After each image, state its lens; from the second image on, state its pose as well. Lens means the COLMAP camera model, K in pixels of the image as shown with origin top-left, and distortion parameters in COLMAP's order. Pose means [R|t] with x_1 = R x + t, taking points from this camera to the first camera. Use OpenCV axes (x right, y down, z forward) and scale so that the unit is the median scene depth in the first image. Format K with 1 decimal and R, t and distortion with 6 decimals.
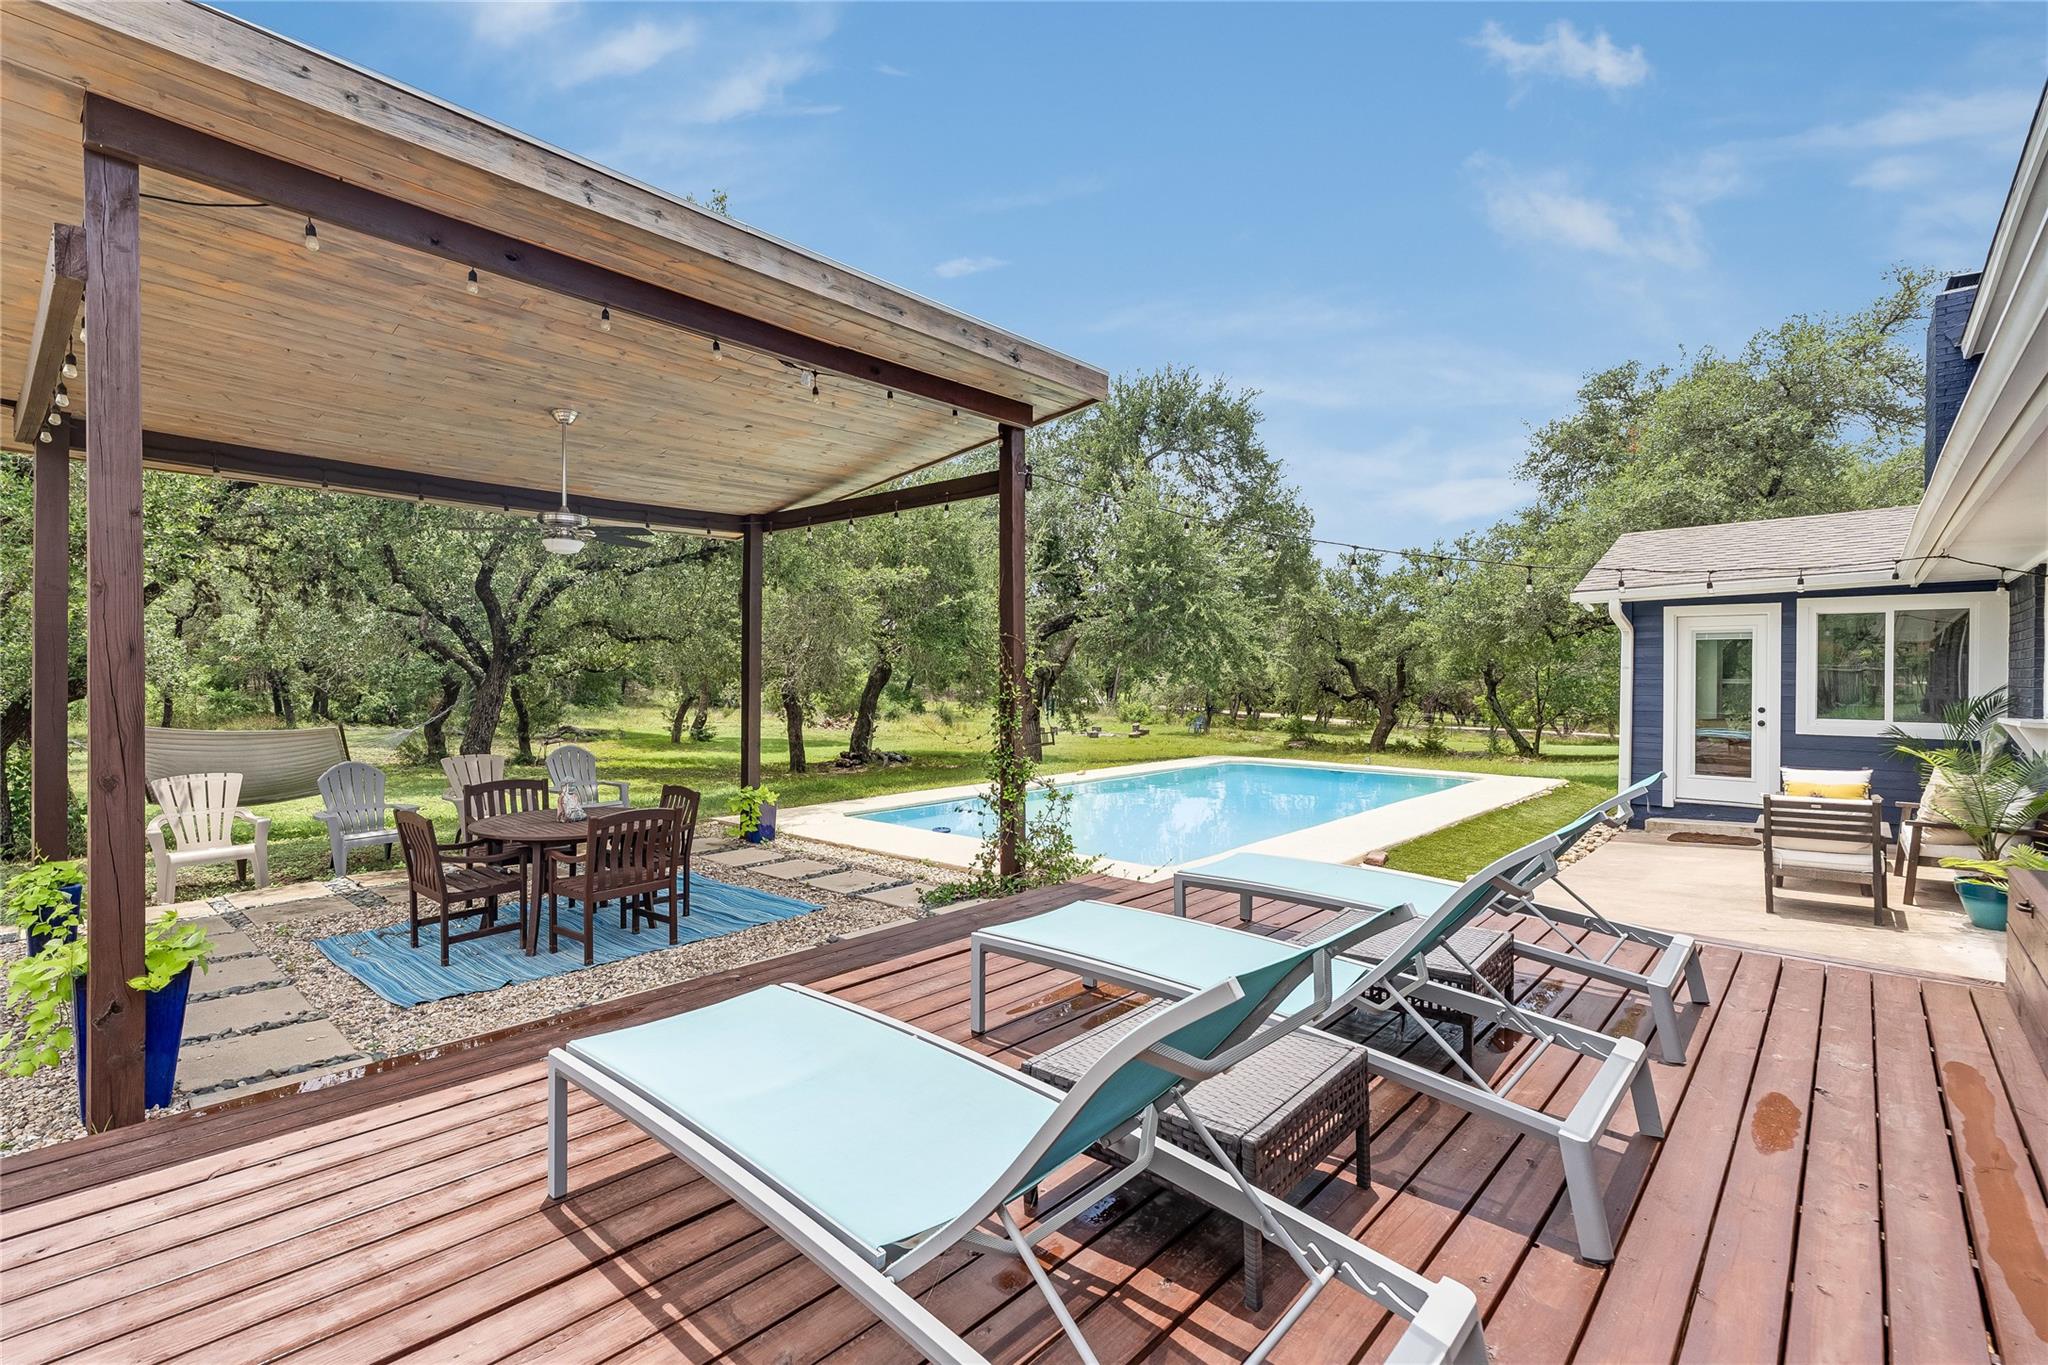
lens RADIAL K [[932.0, 0, 1009.4], [0, 932.0, 680.3], [0, 0, 1]] dist [-0.000034, 0.000444]
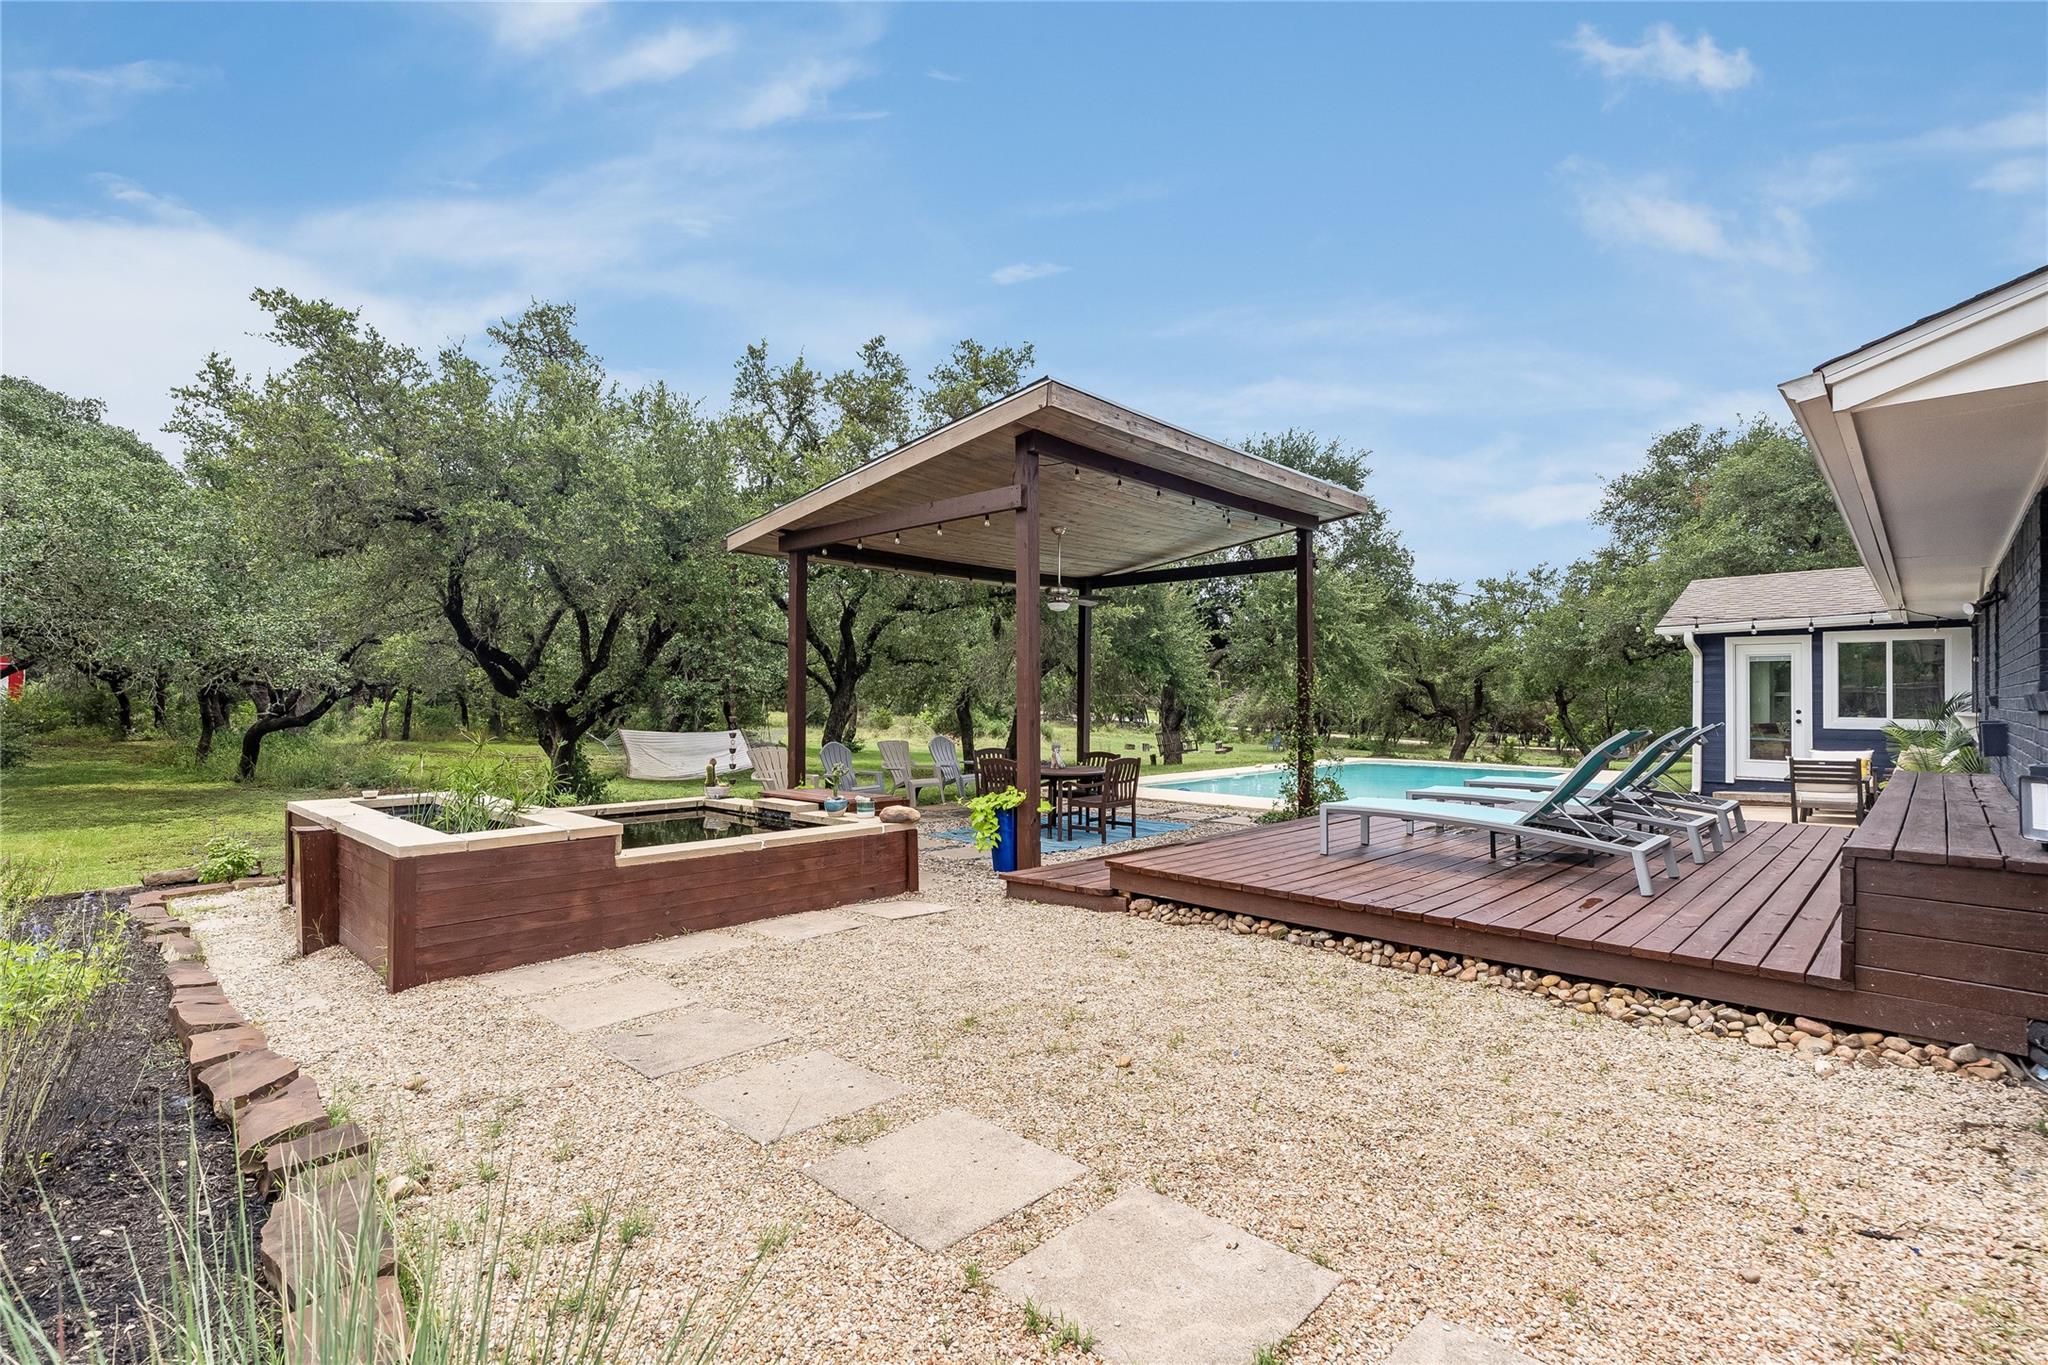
lens RADIAL K [[921.1, 0, 1018.3], [0, 921.1, 686.9], [0, 0, 1]] dist [-0.000974, 0.000262]
pose [[0.999013, 0.000364, -0.044410, -0.241963], [-0.001164, 0.999838, -0.017985, 0.016879], [0.044396, 0.018019, 0.998851, -0.347737]]
